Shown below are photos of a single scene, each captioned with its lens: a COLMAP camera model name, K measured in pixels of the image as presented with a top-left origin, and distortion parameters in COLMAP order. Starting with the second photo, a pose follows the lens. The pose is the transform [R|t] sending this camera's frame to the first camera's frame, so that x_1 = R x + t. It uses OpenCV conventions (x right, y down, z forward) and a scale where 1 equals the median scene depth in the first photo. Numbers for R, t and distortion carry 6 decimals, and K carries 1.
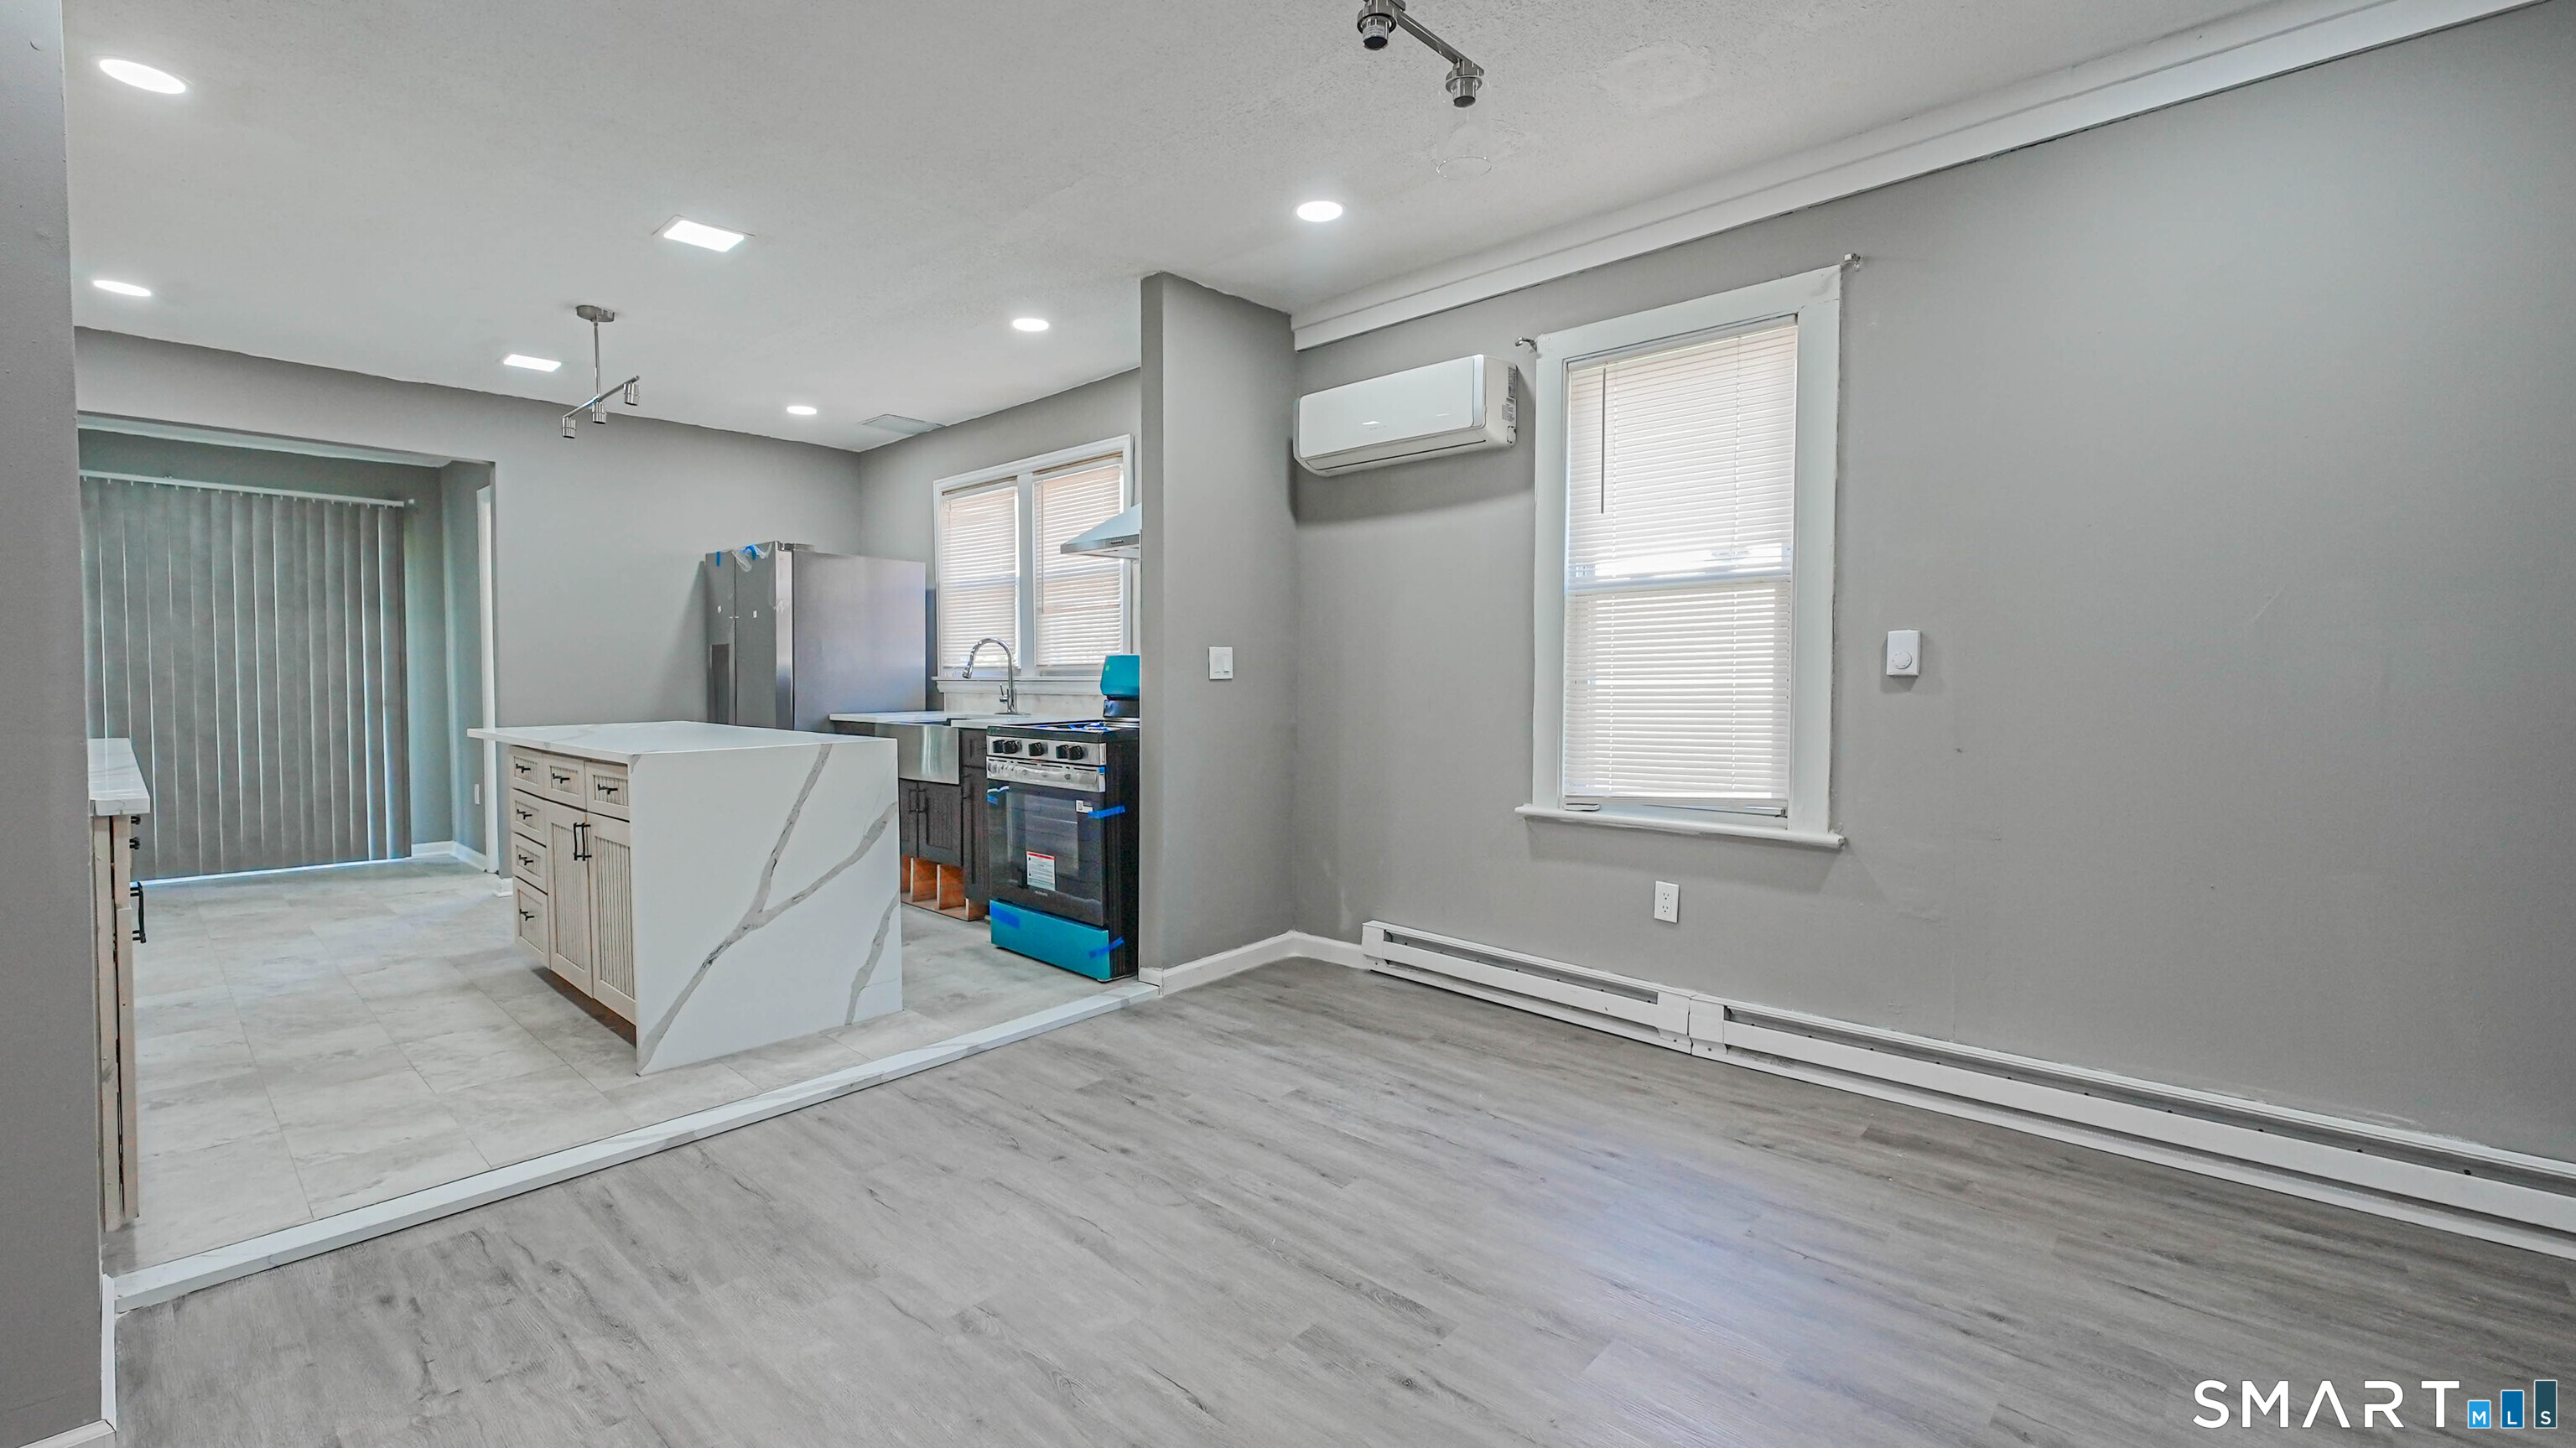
lens RADIAL K [[1065.7, 0, 1293.5], [0, 1065.7, 713.7], [0, 0, 1]] dist [0.022036, -0.006459]
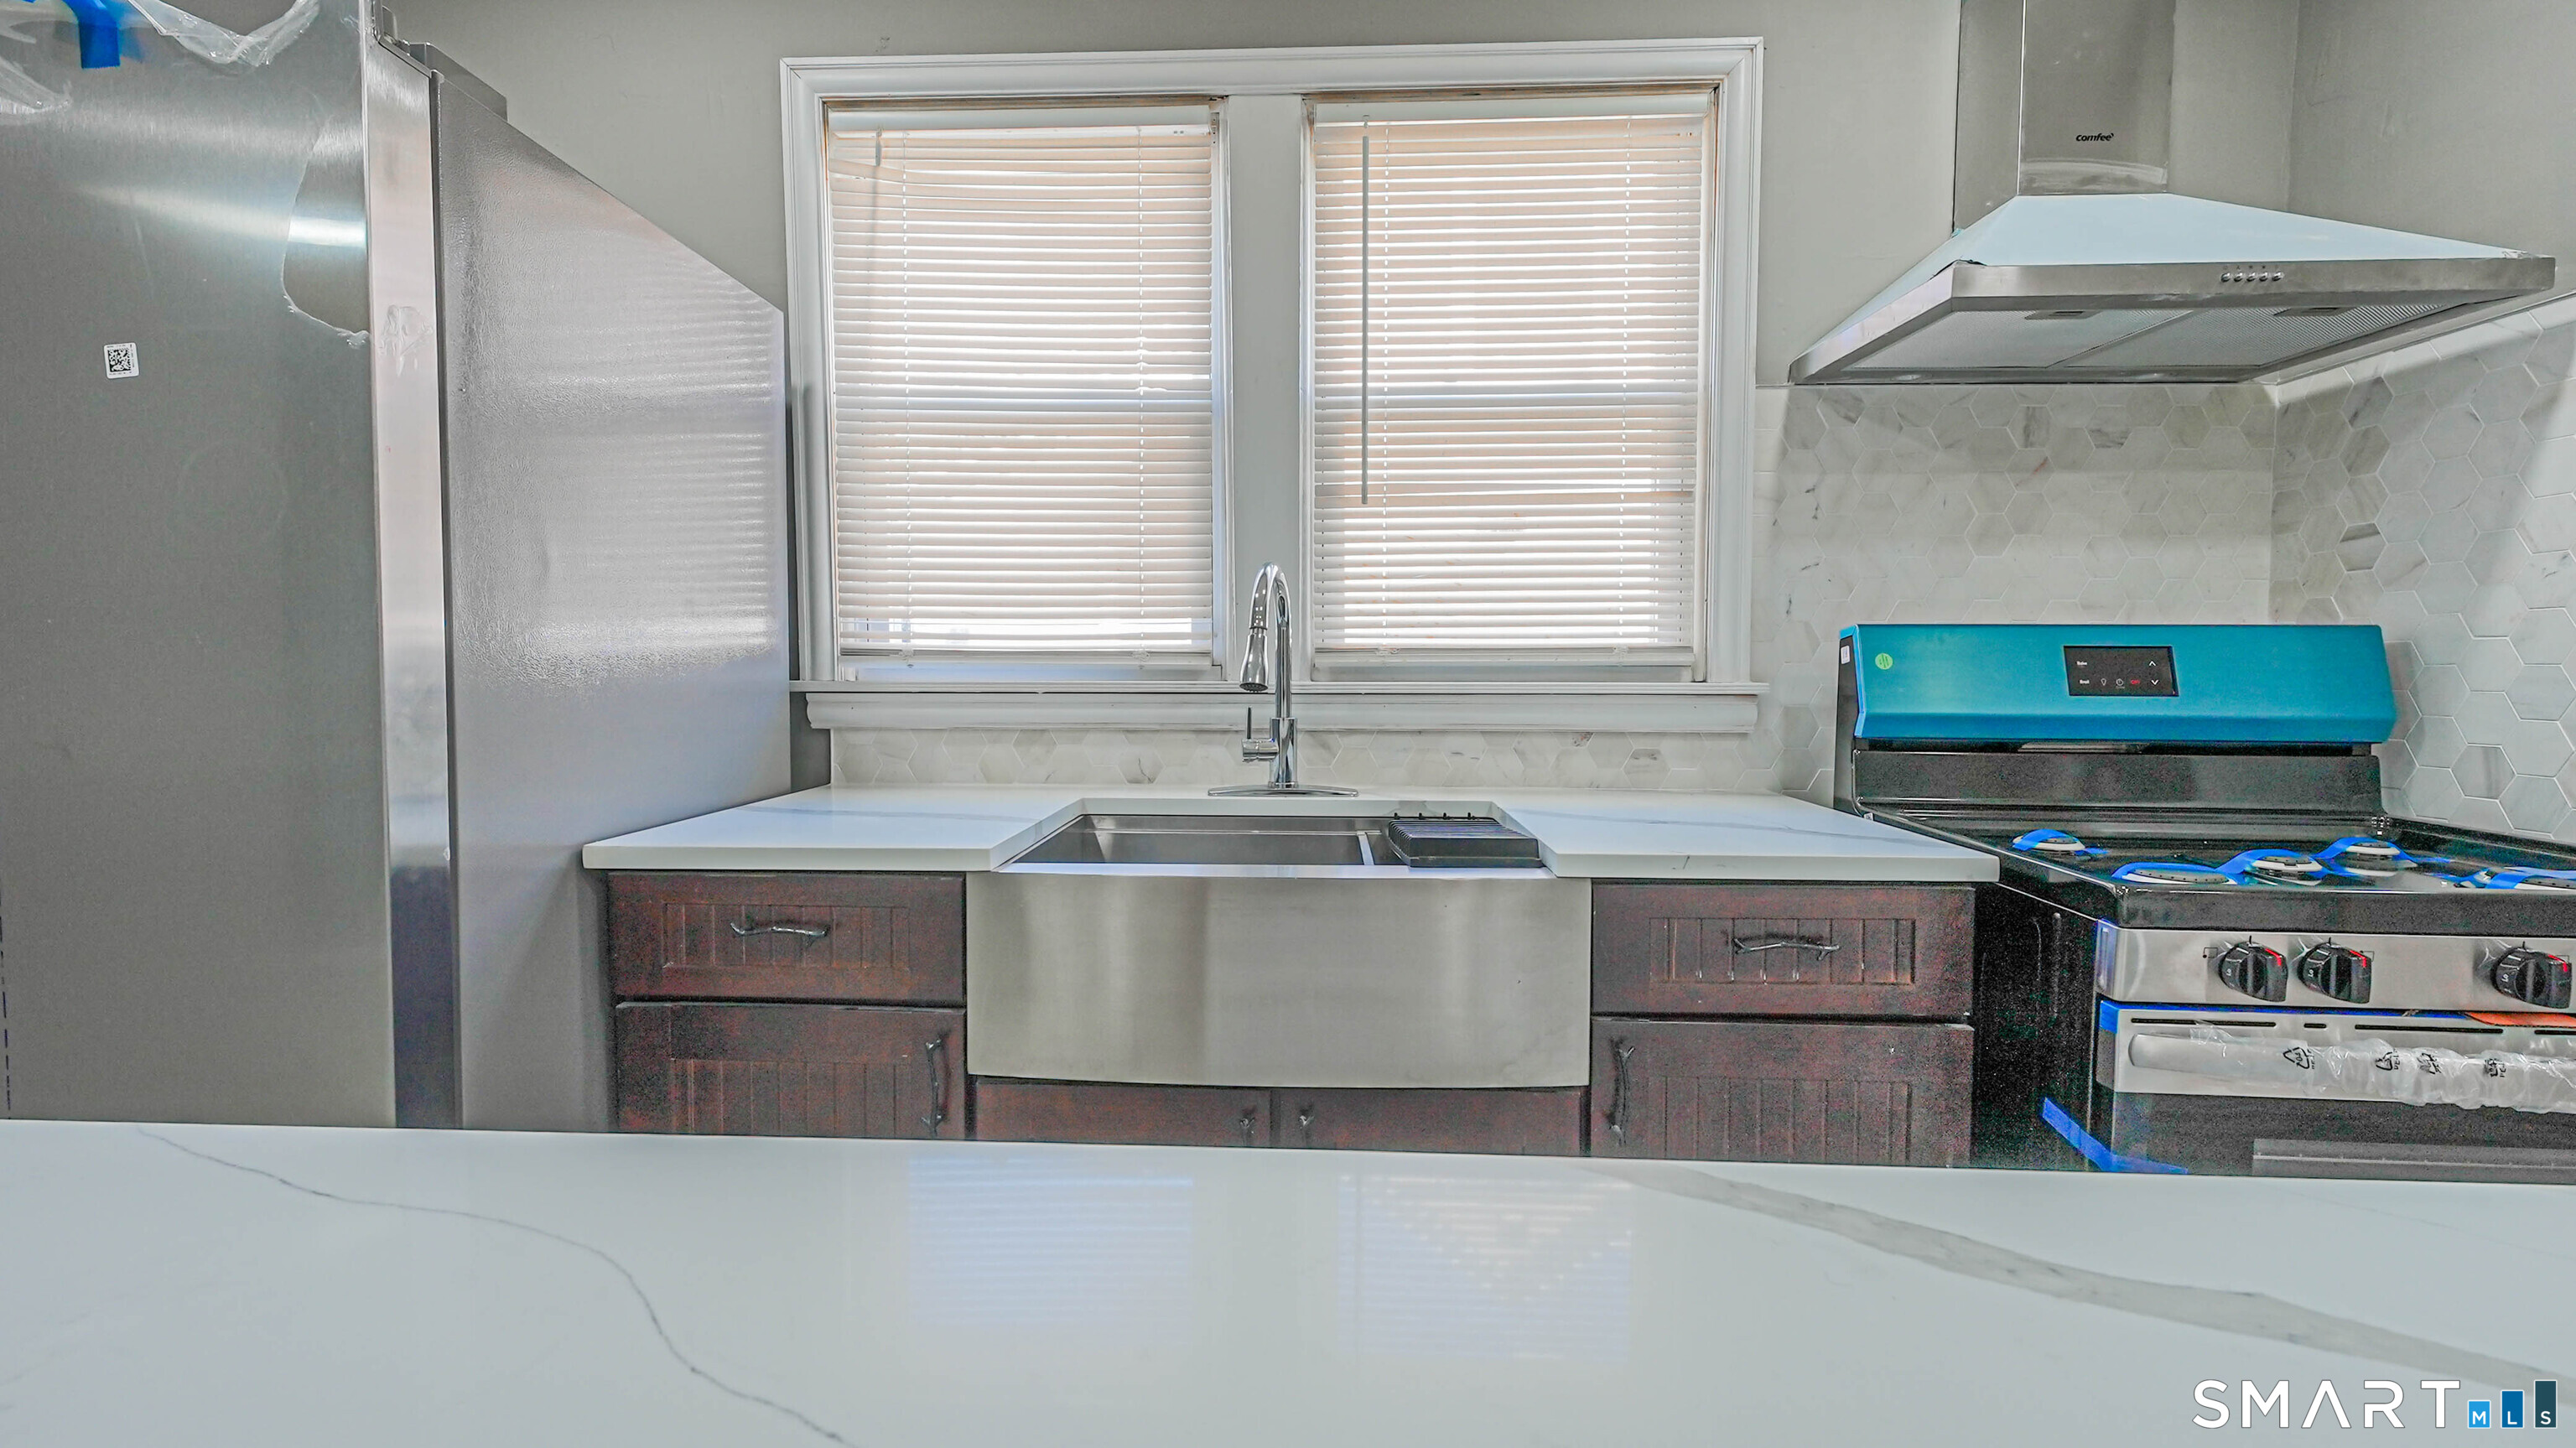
lens RADIAL K [[1063.0, 0, 1285.9], [0, 1063.0, 713.0], [0, 0, 1]] dist [0.018053, -0.005944]
pose [[0.778071, -0.025585, 0.627656, -0.727308], [0.017659, 0.999666, 0.018859, -0.047492], [-0.627929, -0.003590, 0.778263, 1.127282]]
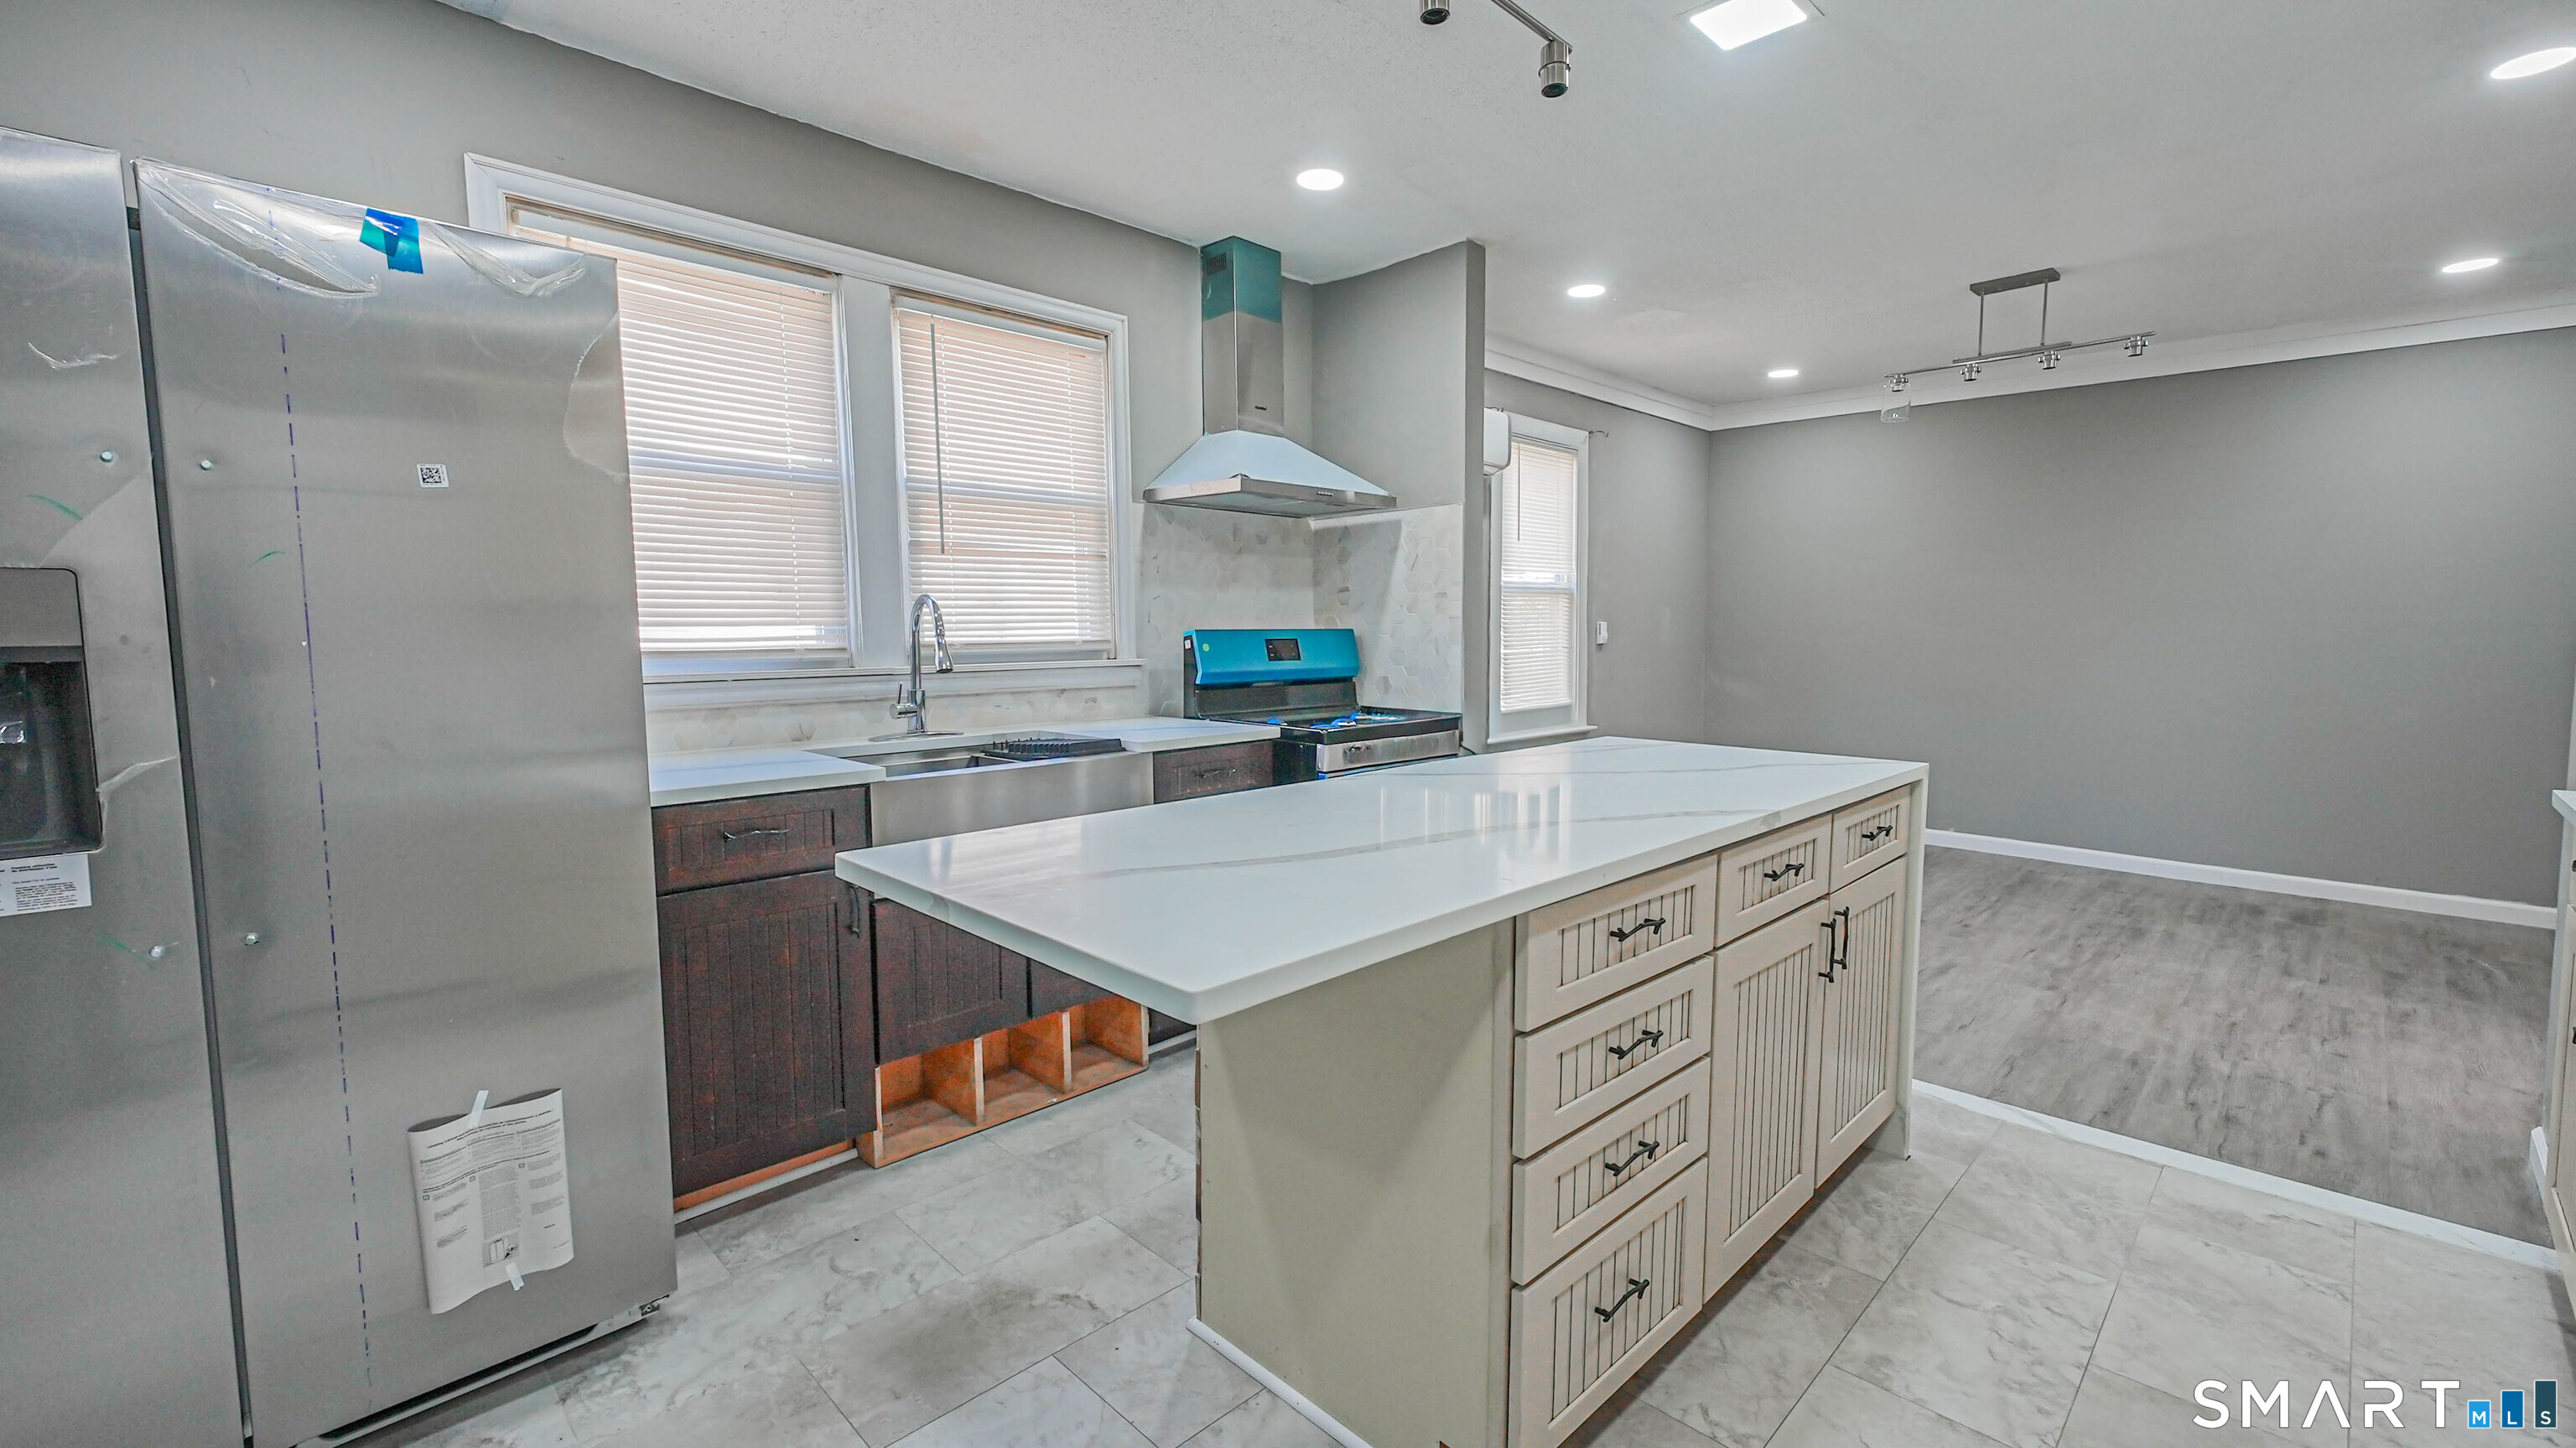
lens RADIAL K [[1028.8, 0, 1288.0], [0, 1028.8, 724.0], [0, 0, 1]] dist [0.006914, -0.000339]
pose [[0.067077, -0.090096, 0.993672, -1.176596], [0.041451, 0.995306, 0.087446, -0.066458], [-0.996886, 0.035323, 0.070497, 1.188387]]
